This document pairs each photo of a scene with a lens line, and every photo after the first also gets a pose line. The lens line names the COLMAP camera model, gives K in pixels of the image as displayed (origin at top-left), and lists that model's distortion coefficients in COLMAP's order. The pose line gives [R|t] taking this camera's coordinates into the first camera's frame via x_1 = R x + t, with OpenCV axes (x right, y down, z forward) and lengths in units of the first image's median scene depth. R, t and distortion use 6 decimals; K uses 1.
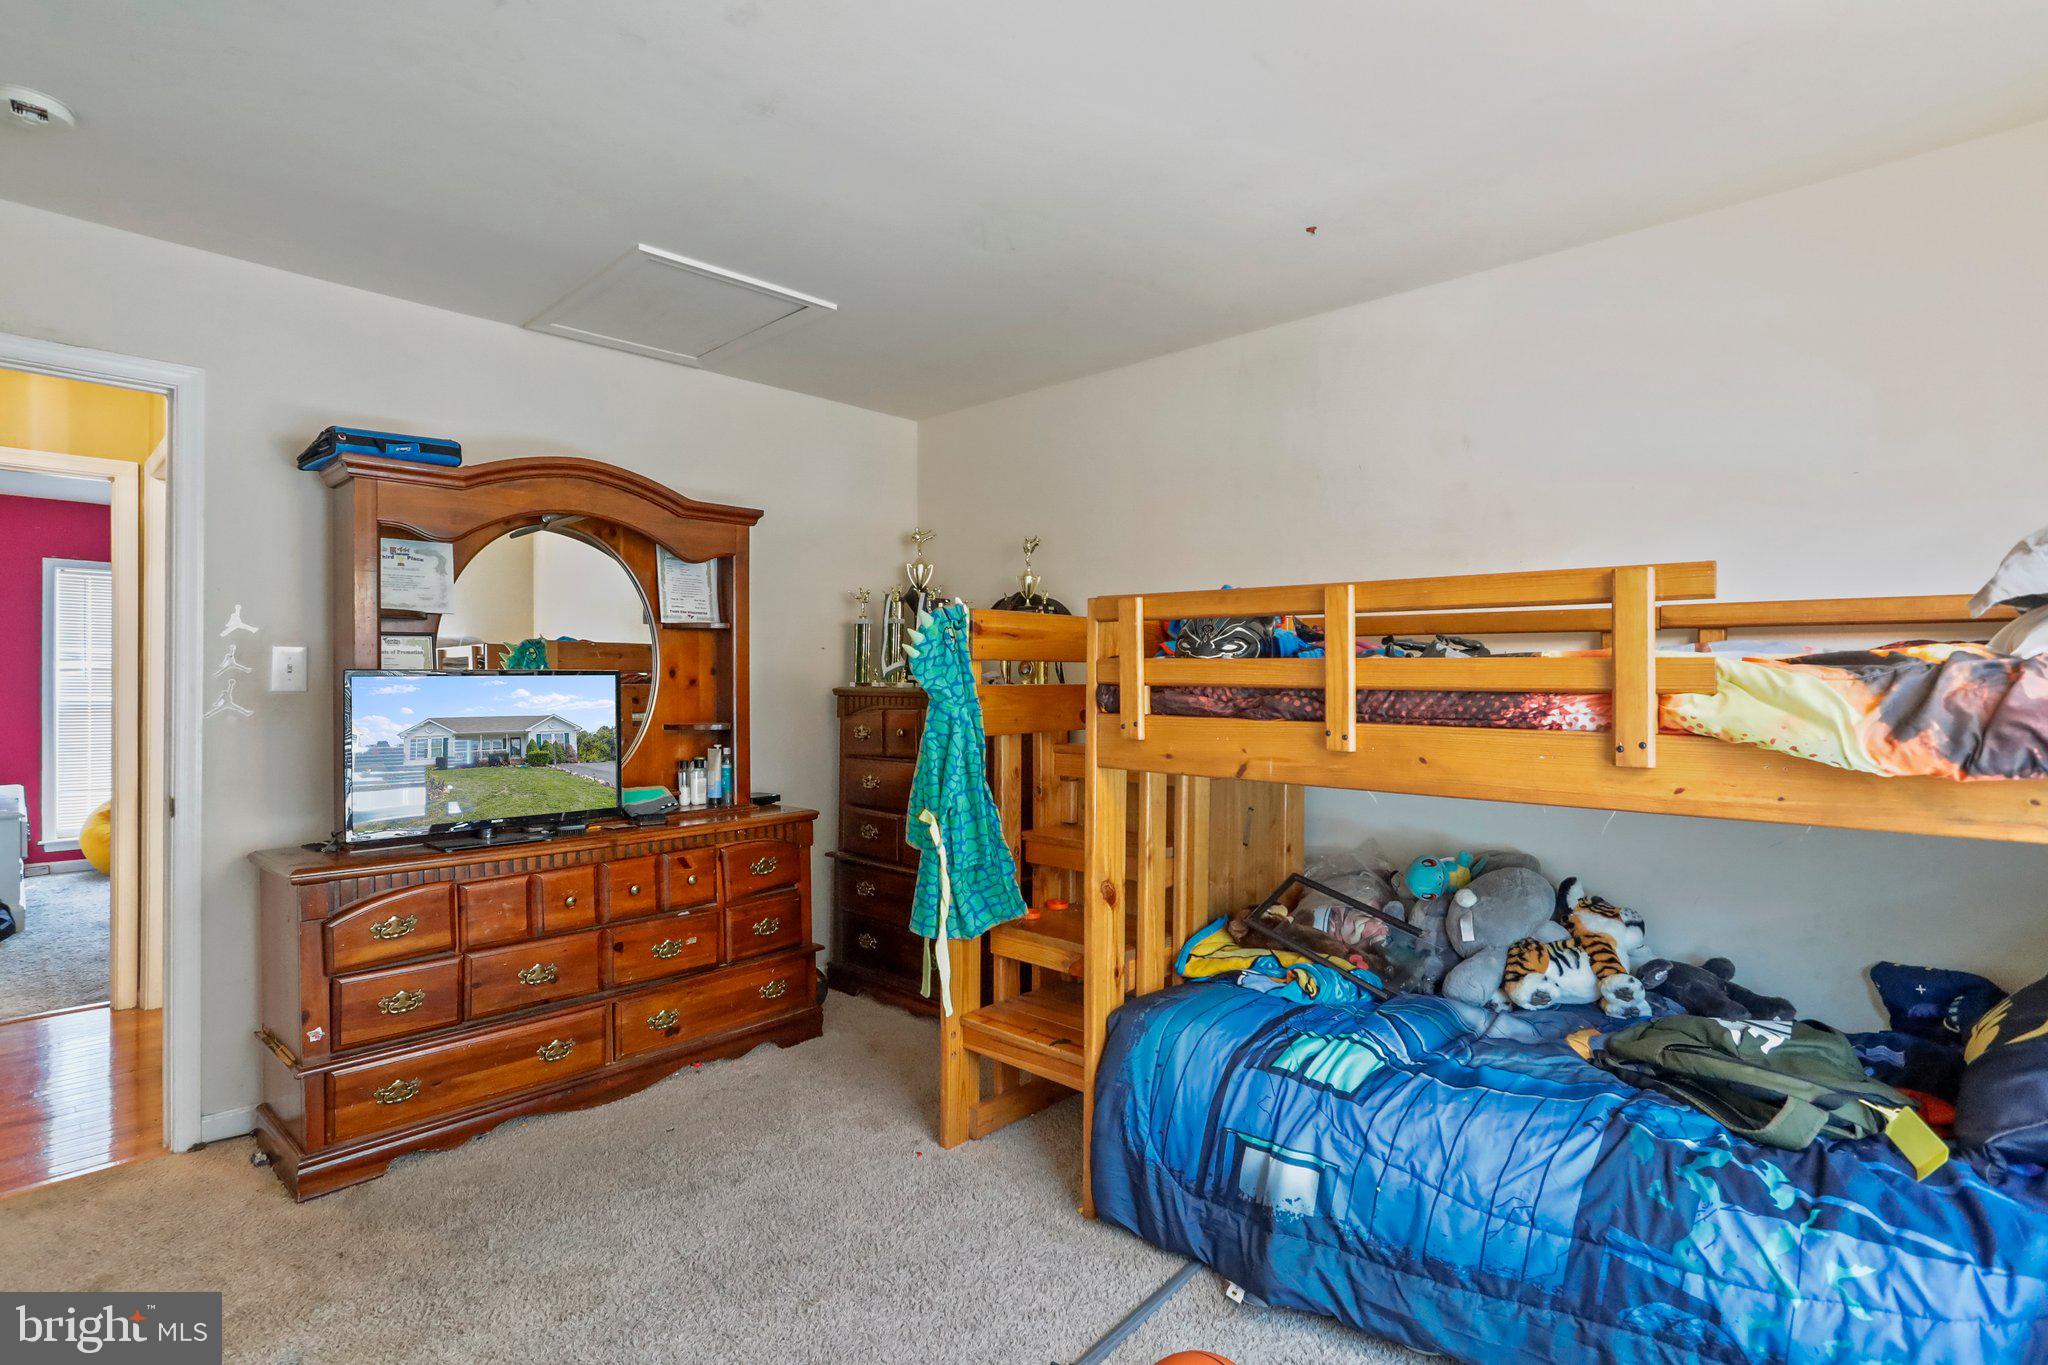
lens RADIAL K [[1013.3, 0, 1036.6], [0, 1013.3, 665.4], [0, 0, 1]] dist [0.002652, 0.003055]
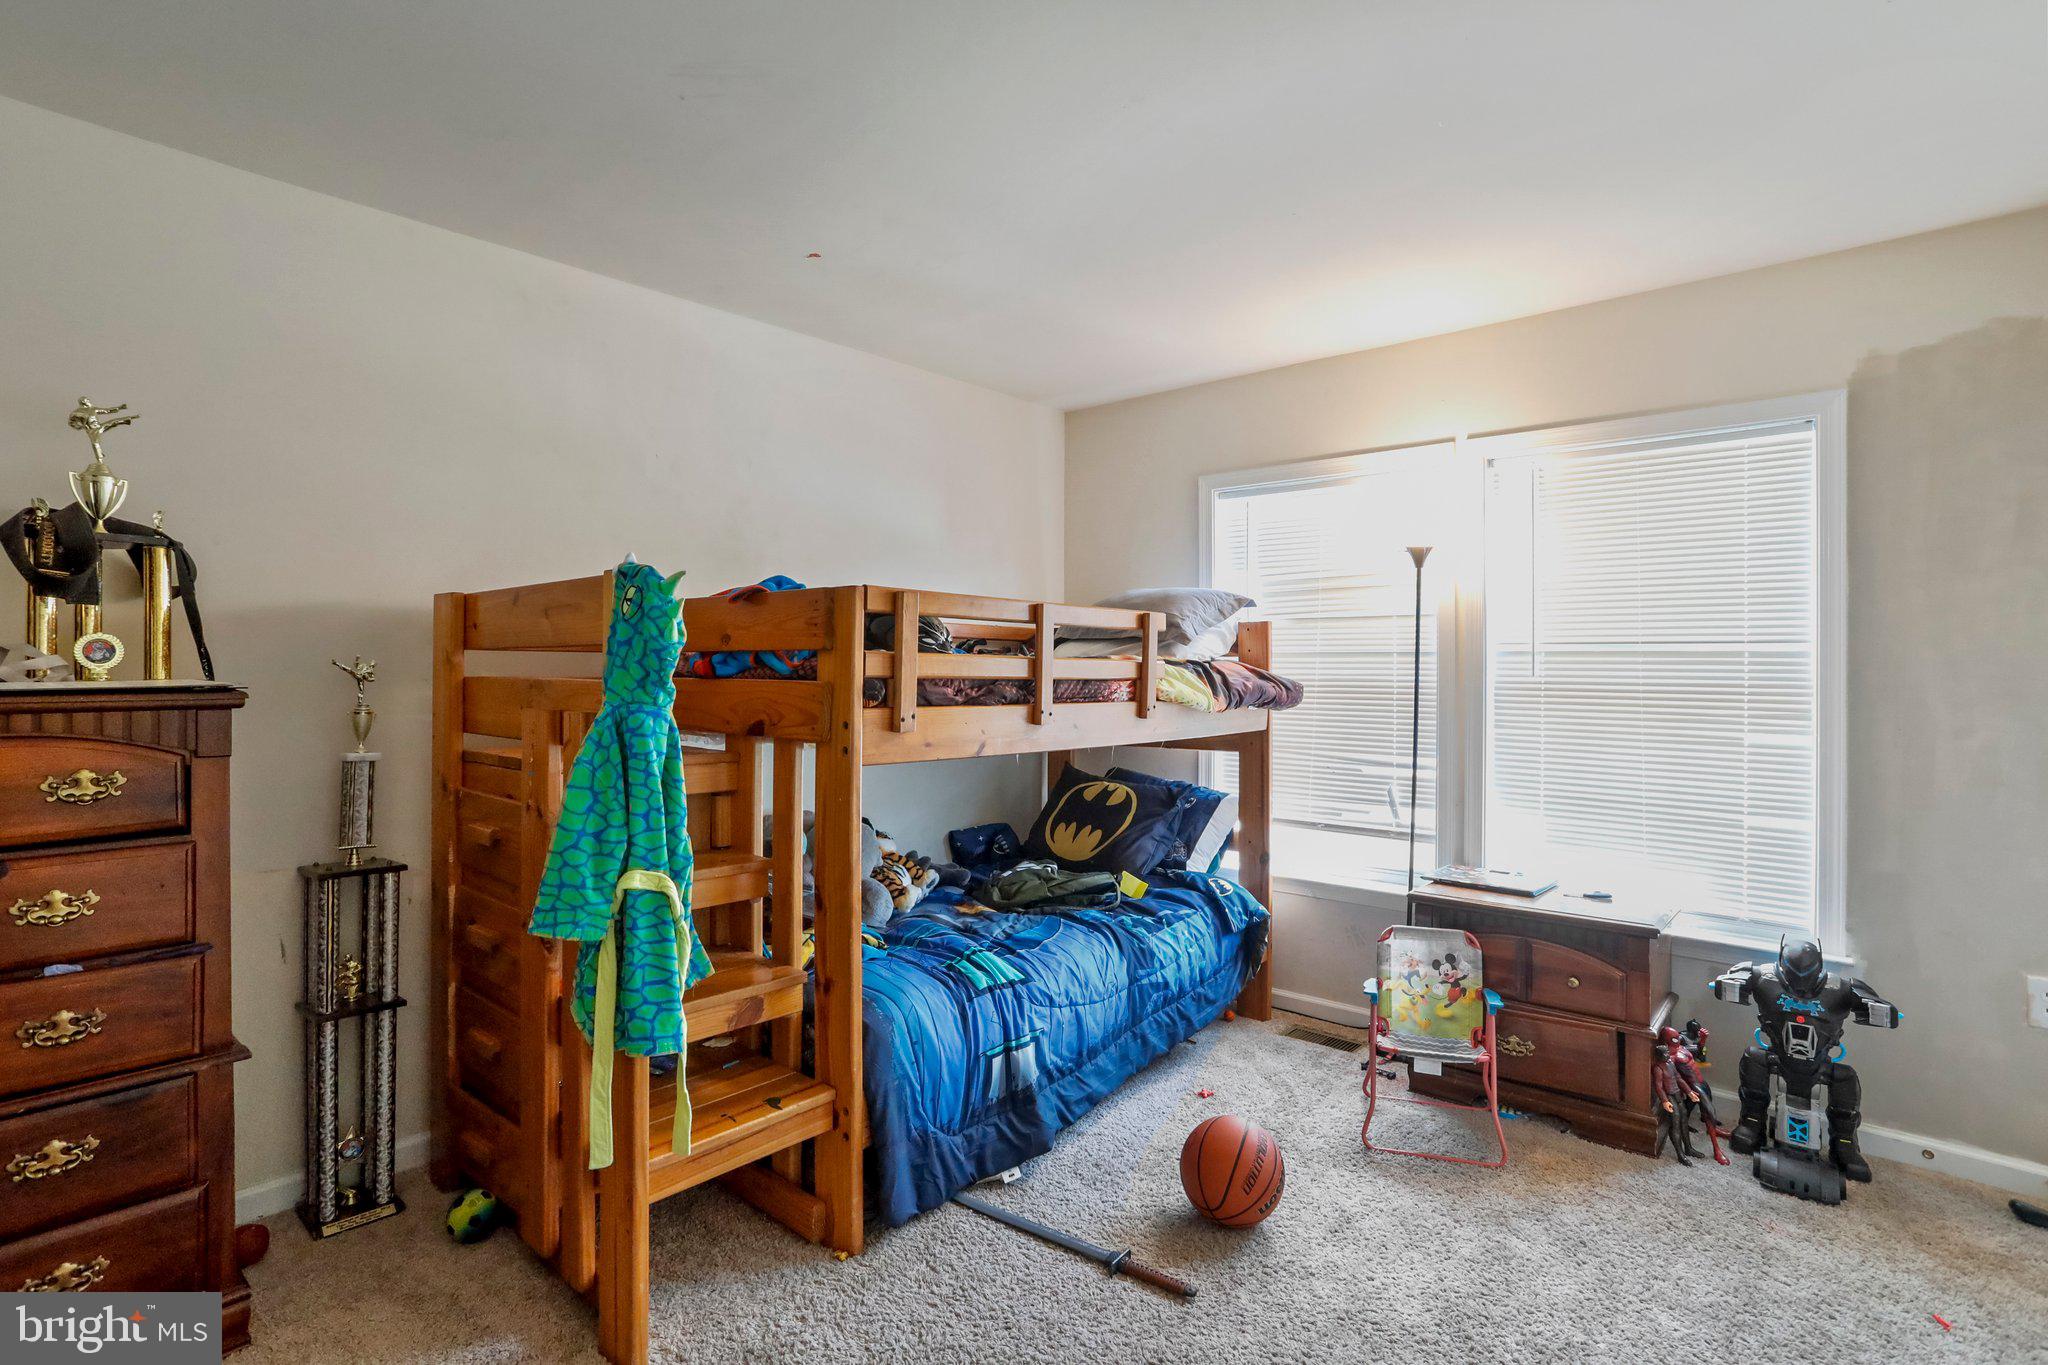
lens RADIAL K [[1013.3, 0, 1025.4], [0, 1013.3, 664.0], [0, 0, 1]] dist [0.002652, 0.003055]
pose [[-0.036152, 0.001953, 0.999344, -1.030960], [-0.022436, 0.999744, -0.002766, 0.006998], [-0.999094, -0.022521, -0.036099, 1.047658]]
